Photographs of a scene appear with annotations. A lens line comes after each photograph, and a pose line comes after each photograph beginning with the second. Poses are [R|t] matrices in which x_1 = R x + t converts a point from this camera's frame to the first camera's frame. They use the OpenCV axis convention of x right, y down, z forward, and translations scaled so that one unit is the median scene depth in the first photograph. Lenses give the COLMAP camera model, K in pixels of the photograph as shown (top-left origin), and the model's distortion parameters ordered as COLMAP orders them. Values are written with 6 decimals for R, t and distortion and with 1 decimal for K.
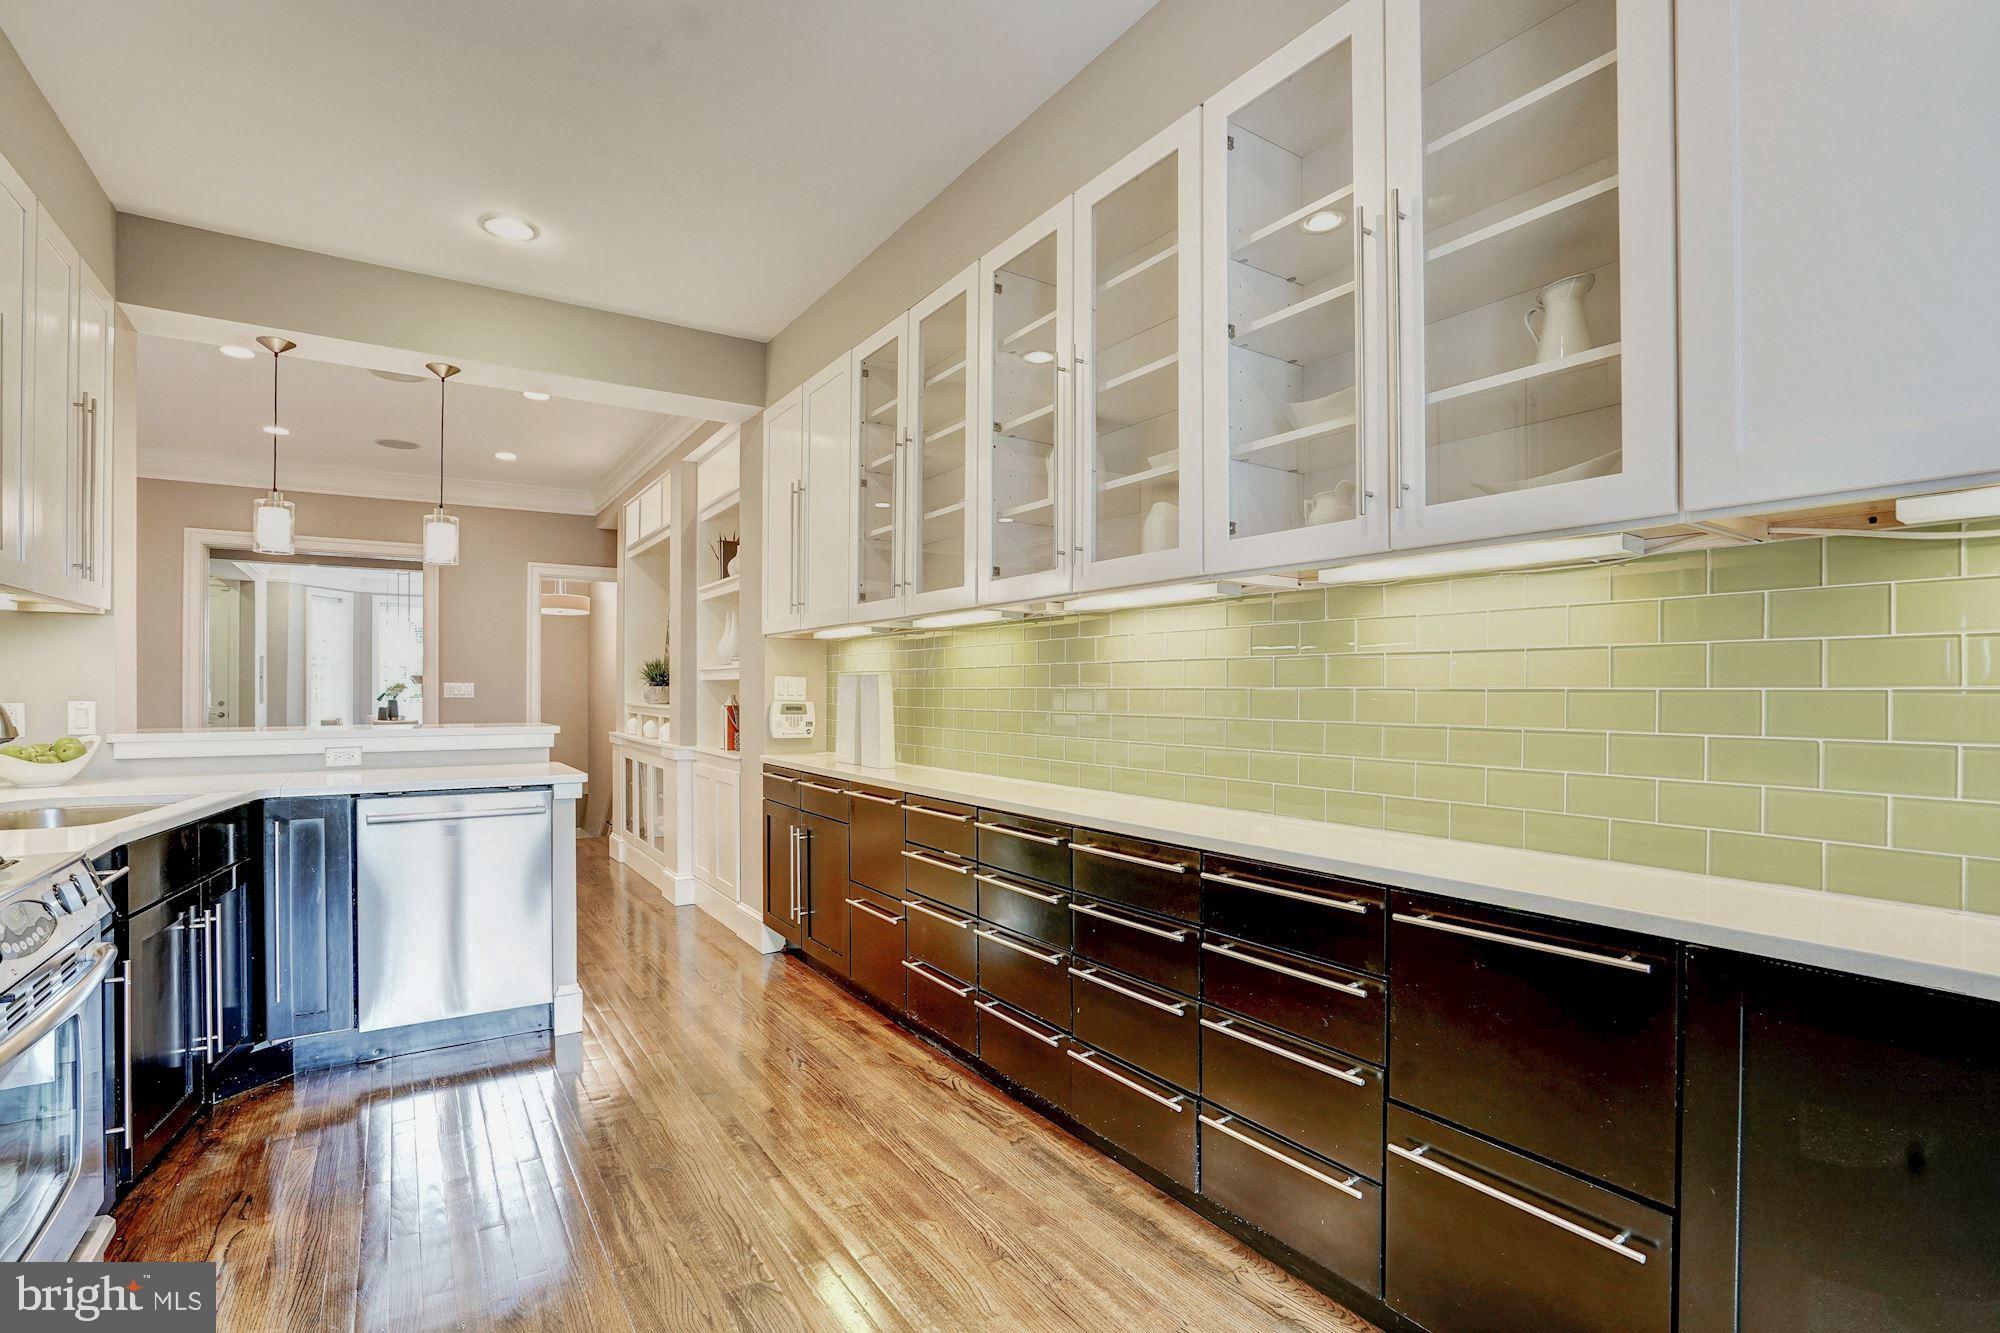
lens RADIAL K [[921.5, 0, 994.3], [0, 921.5, 688.2], [0, 0, 1]] dist [-0.035274, 0.010895]
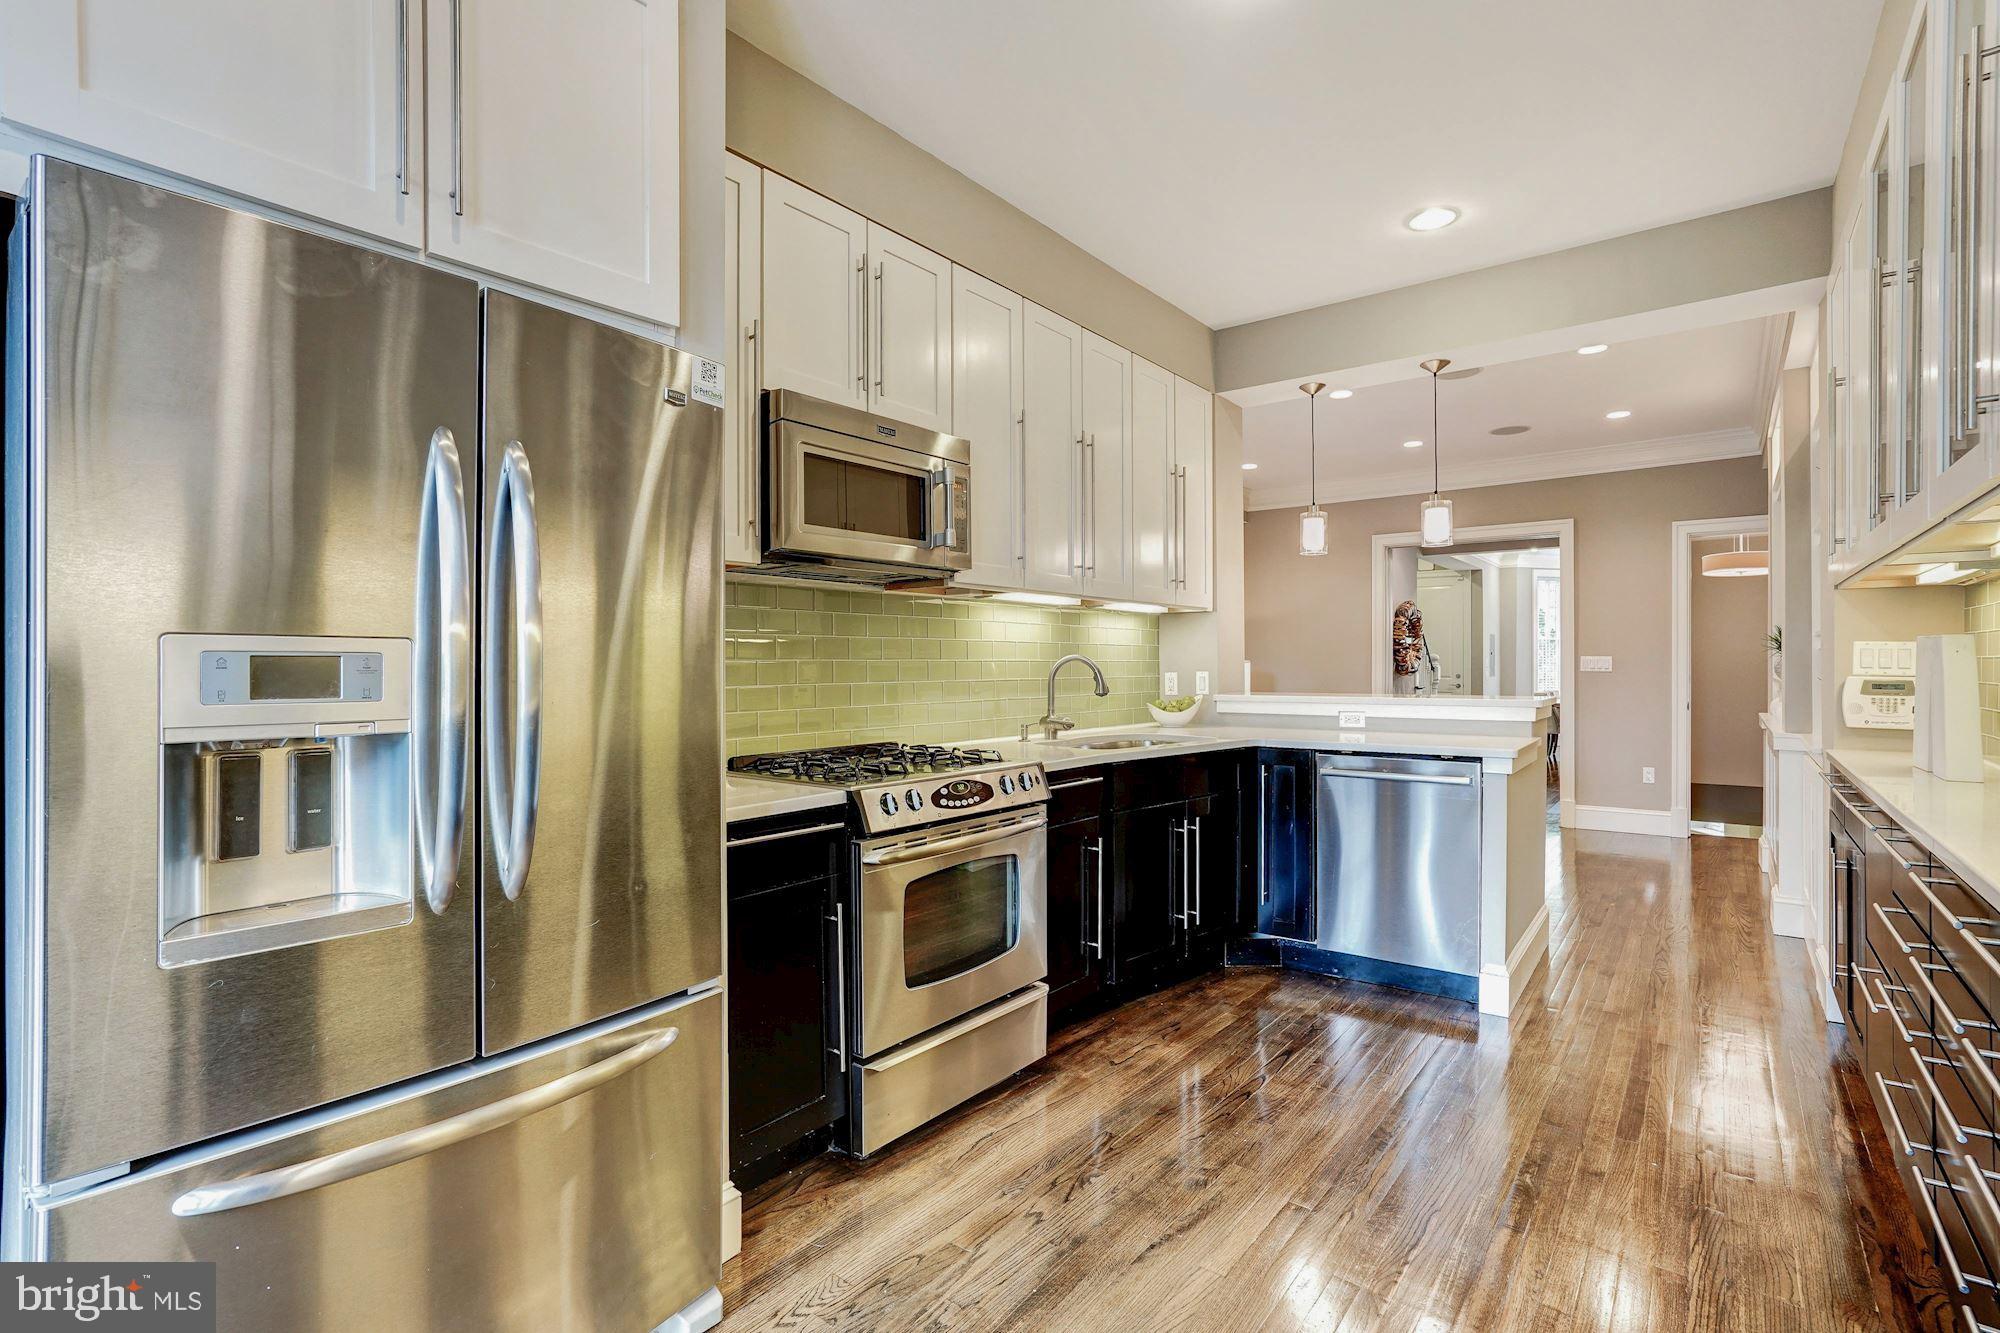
lens RADIAL K [[921.5, 0, 1014.3], [0, 921.5, 666.2], [0, 0, 1]] dist [-0.035274, 0.010895]
pose [[0.332214, -0.002029, -0.943202, 0.265753], [0.005948, 0.999982, -0.000056, 0.002932], [0.943185, -0.005591, 0.332220, 0.183629]]
